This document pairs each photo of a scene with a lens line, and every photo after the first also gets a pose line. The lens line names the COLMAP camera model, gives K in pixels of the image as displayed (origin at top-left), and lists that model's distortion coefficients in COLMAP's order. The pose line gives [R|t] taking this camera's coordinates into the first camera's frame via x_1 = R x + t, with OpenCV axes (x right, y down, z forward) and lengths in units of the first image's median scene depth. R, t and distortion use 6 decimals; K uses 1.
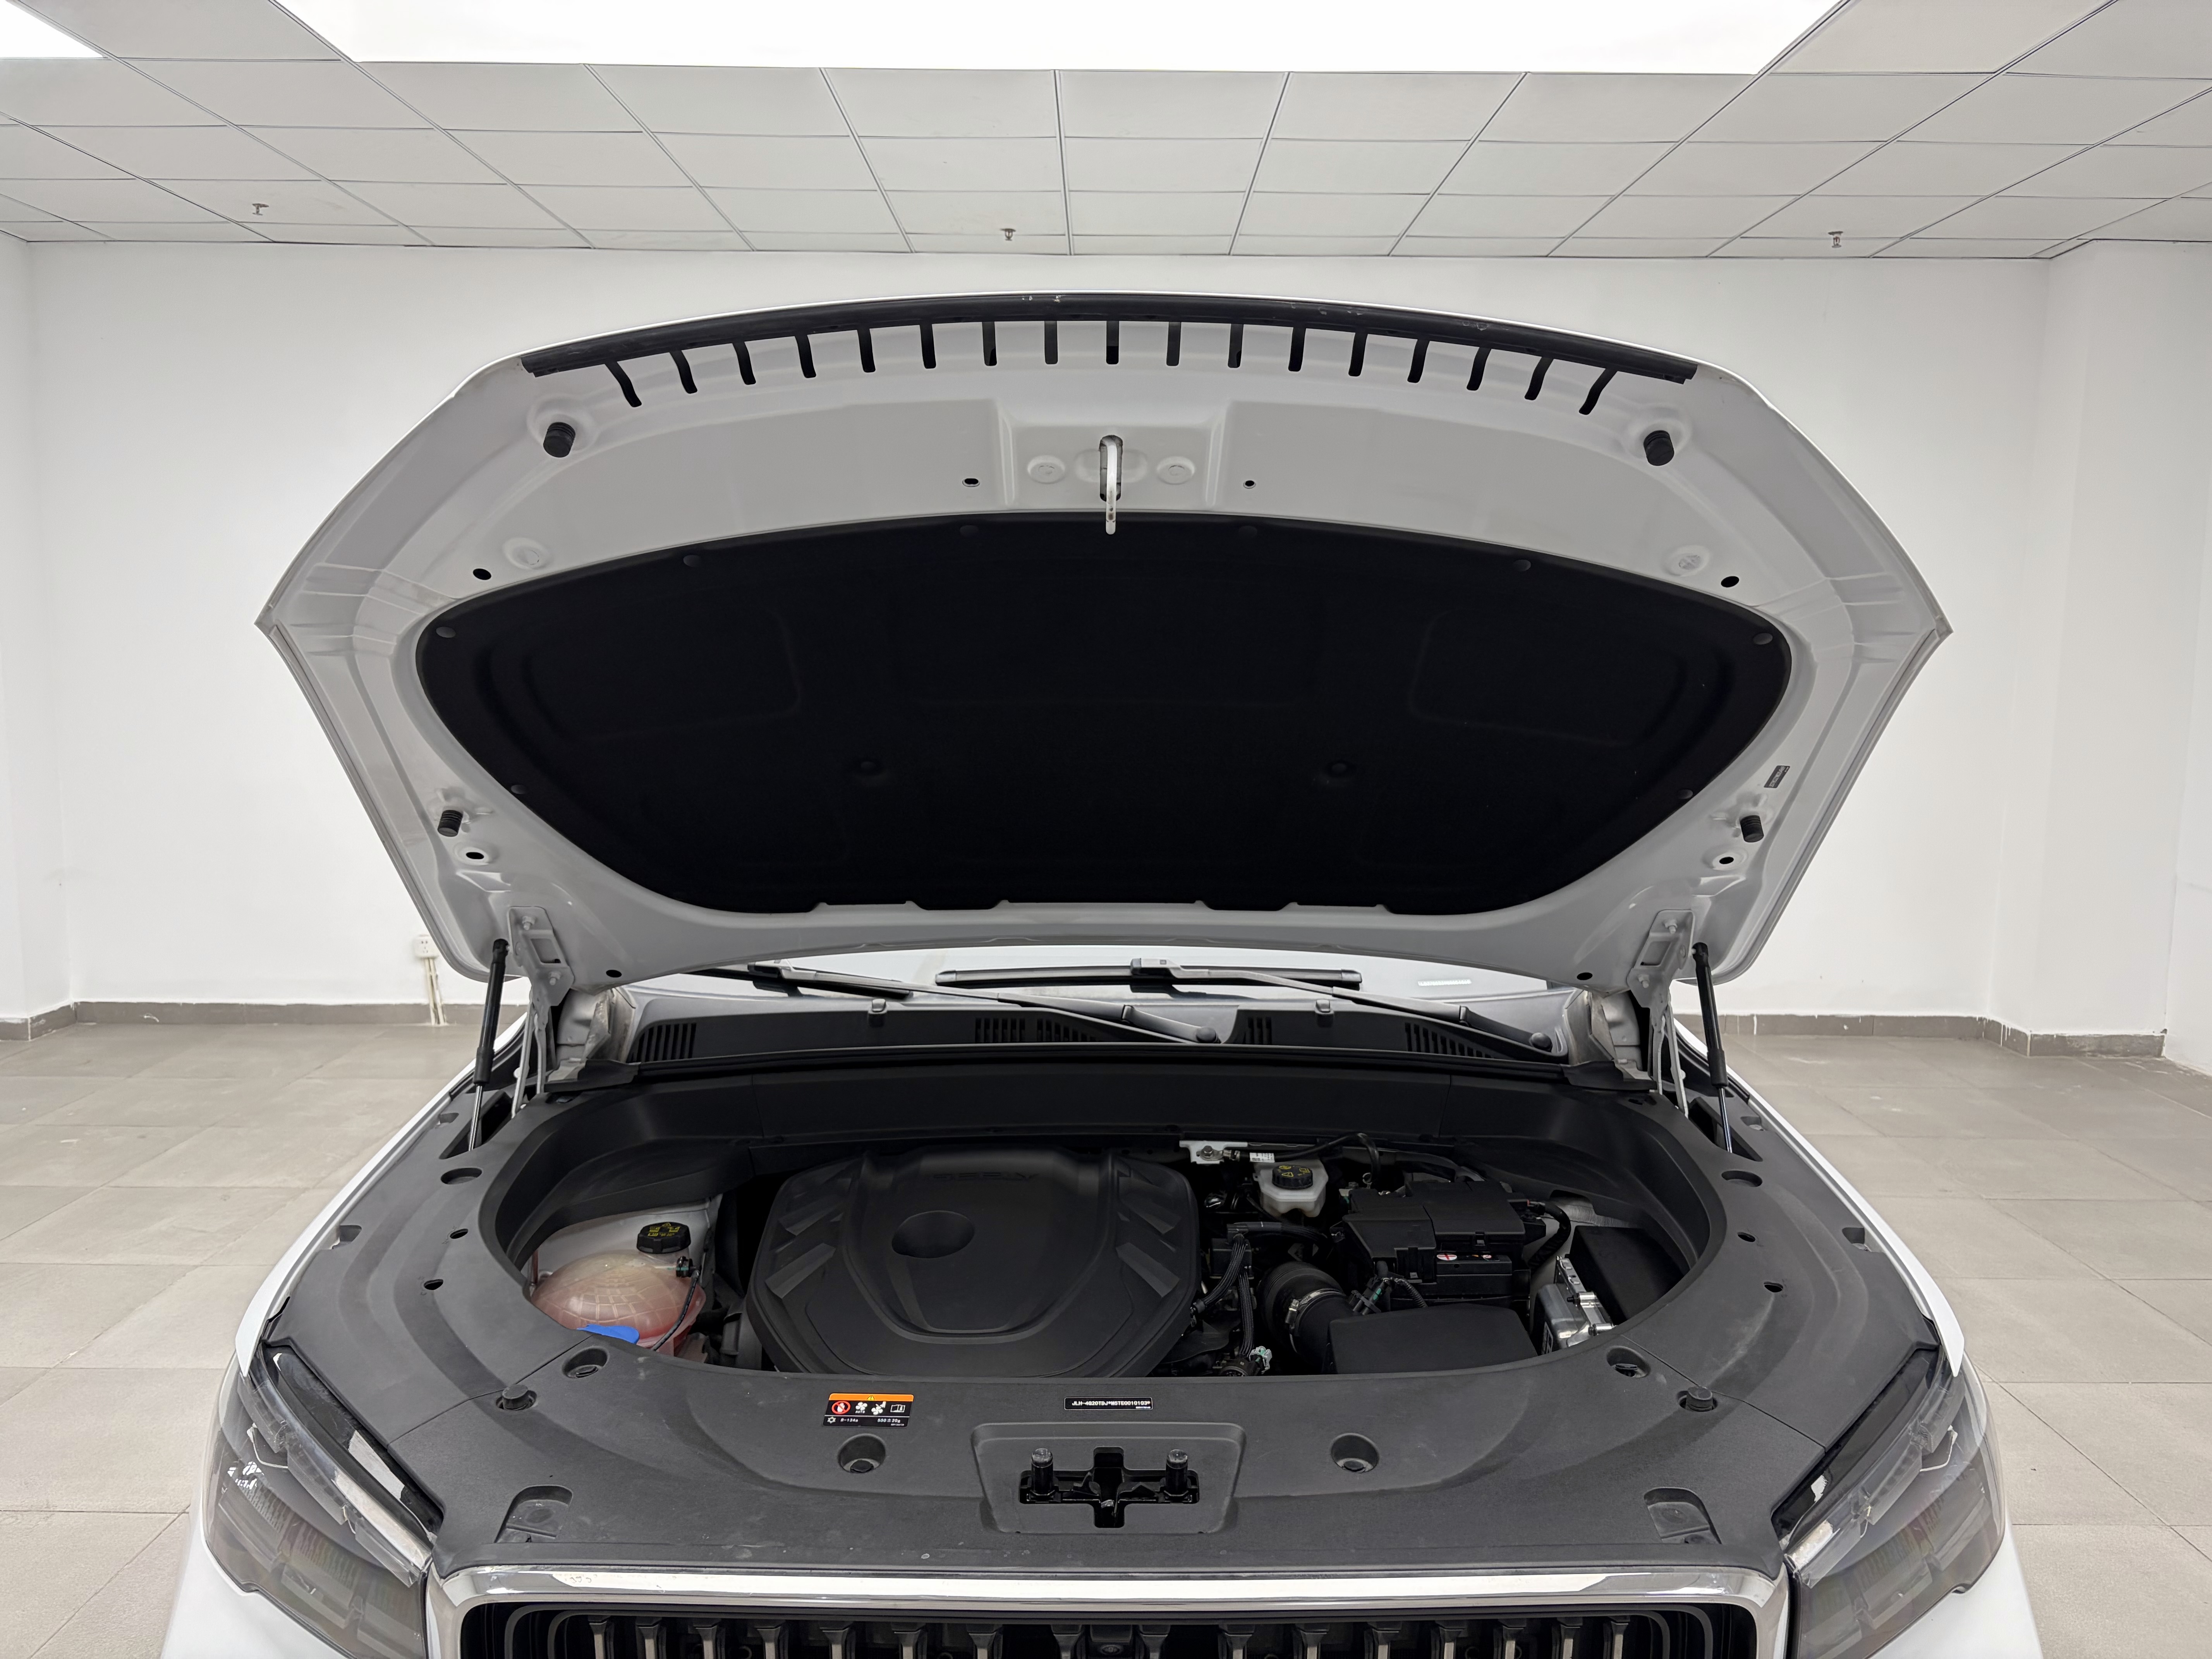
lens RADIAL K [[1692.8, 0, 1092.8], [0, 1692.8, 826.5], [0, 0, 1]] dist [0.047817, -0.032173]
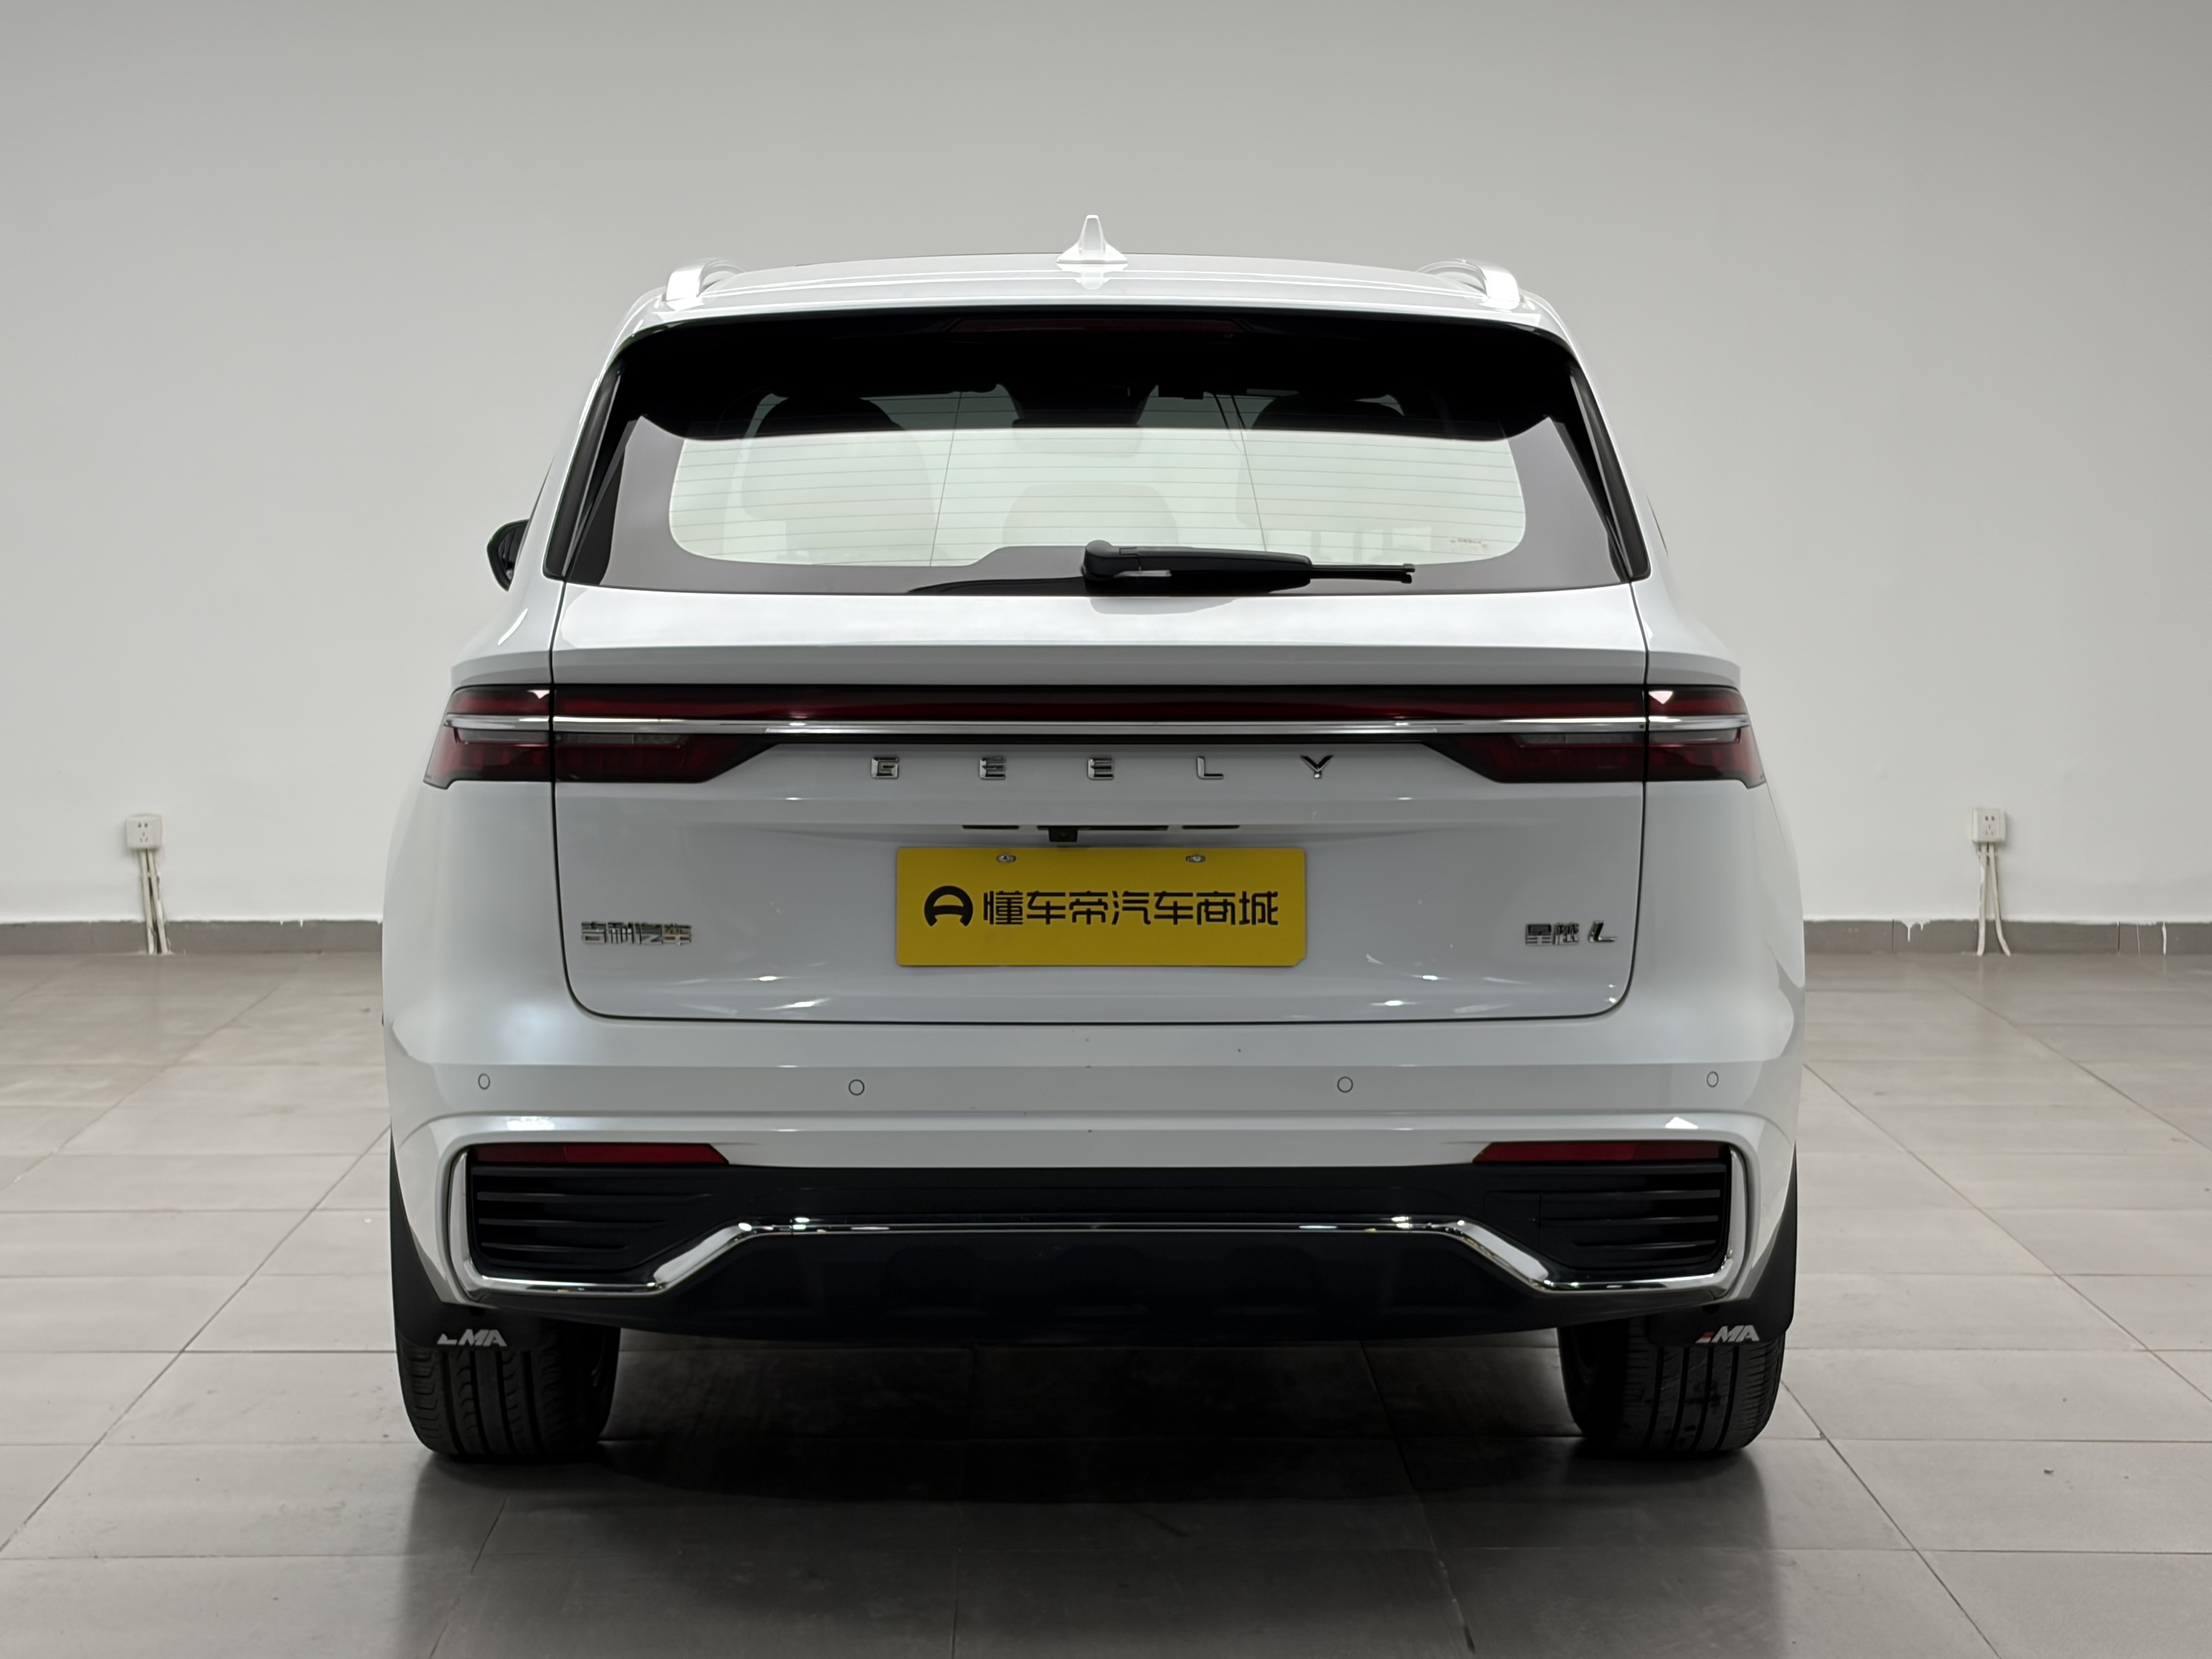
lens RADIAL K [[4359.6, 0, 1114.7], [0, 4359.6, 833.7], [0, 0, 1]] dist [0.263909, 0.000000]
pose [[0.999709, -0.008147, 0.022700, -0.057389], [0.008577, 0.999784, -0.018917, 0.109732], [-0.022541, 0.019106, 0.999563, -0.731420]]
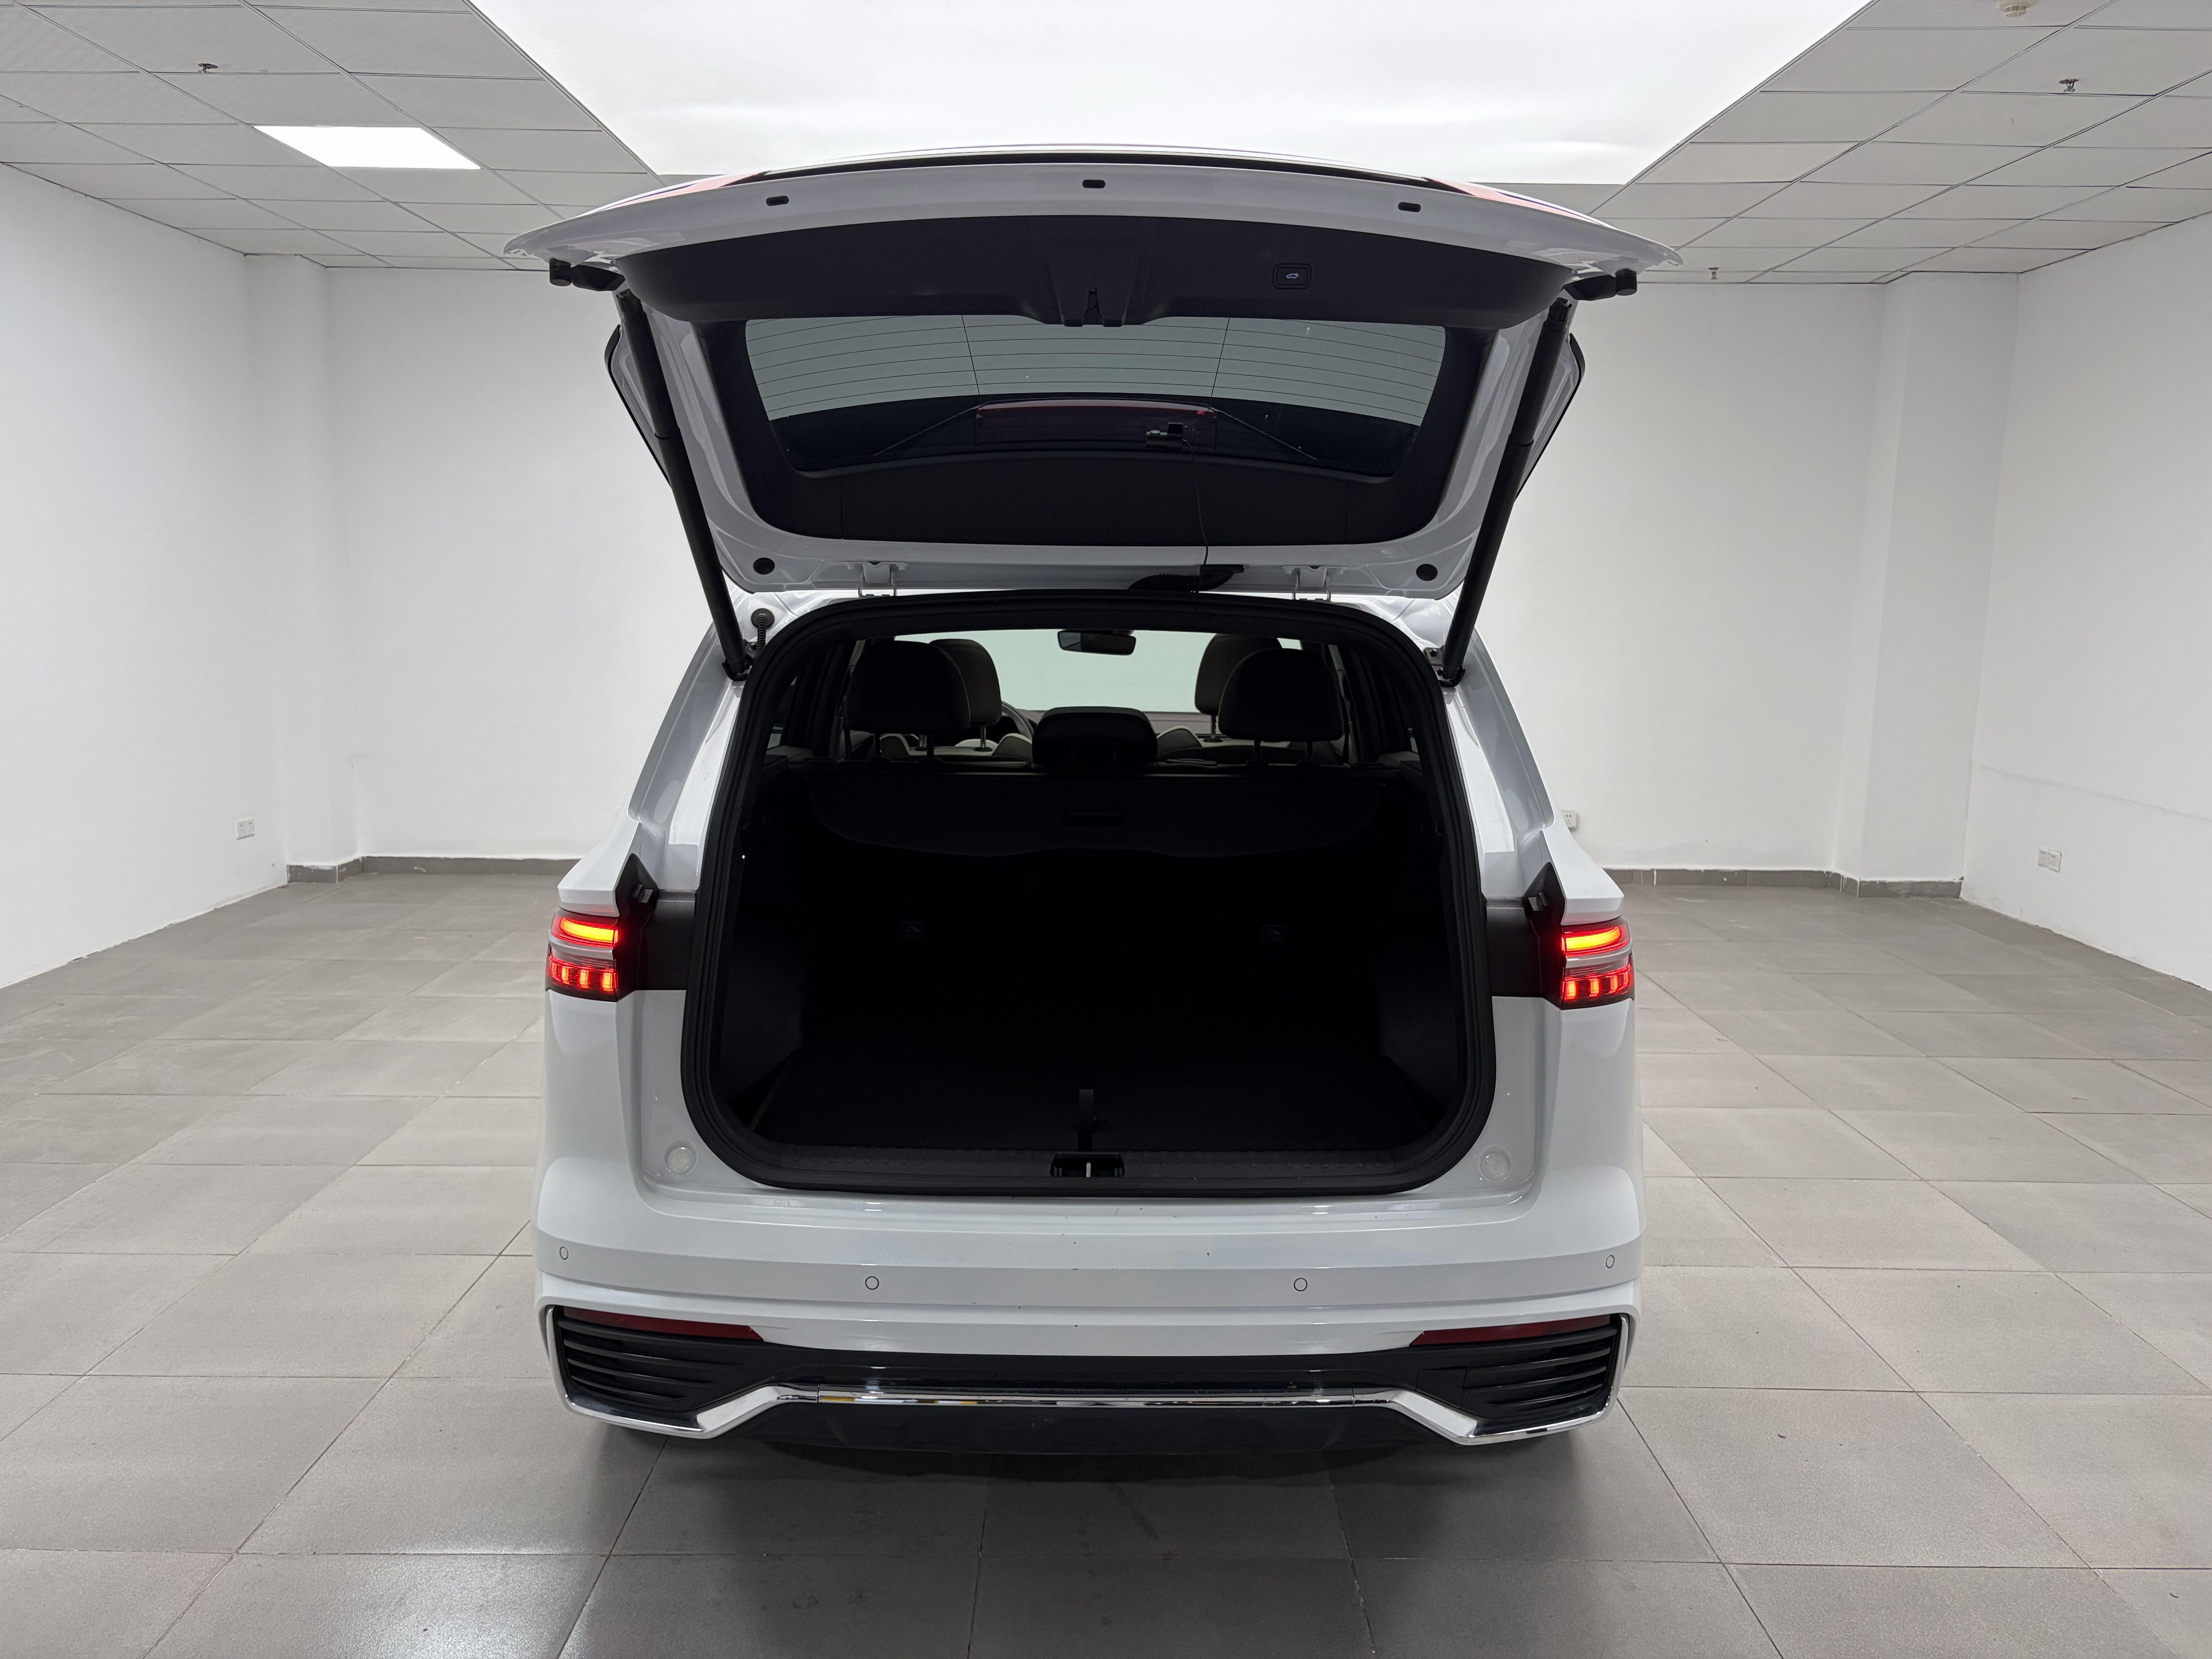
lens RADIAL K [[1692.8, 0, 1103.5], [0, 1692.8, 825.3], [0, 0, 1]] dist [0.047817, -0.032173]
pose [[0.999973, 0.000992, 0.007227, -0.041911], [-0.001229, 0.999458, 0.032886, 0.036446], [-0.007191, -0.032894, 0.999433, -0.301810]]
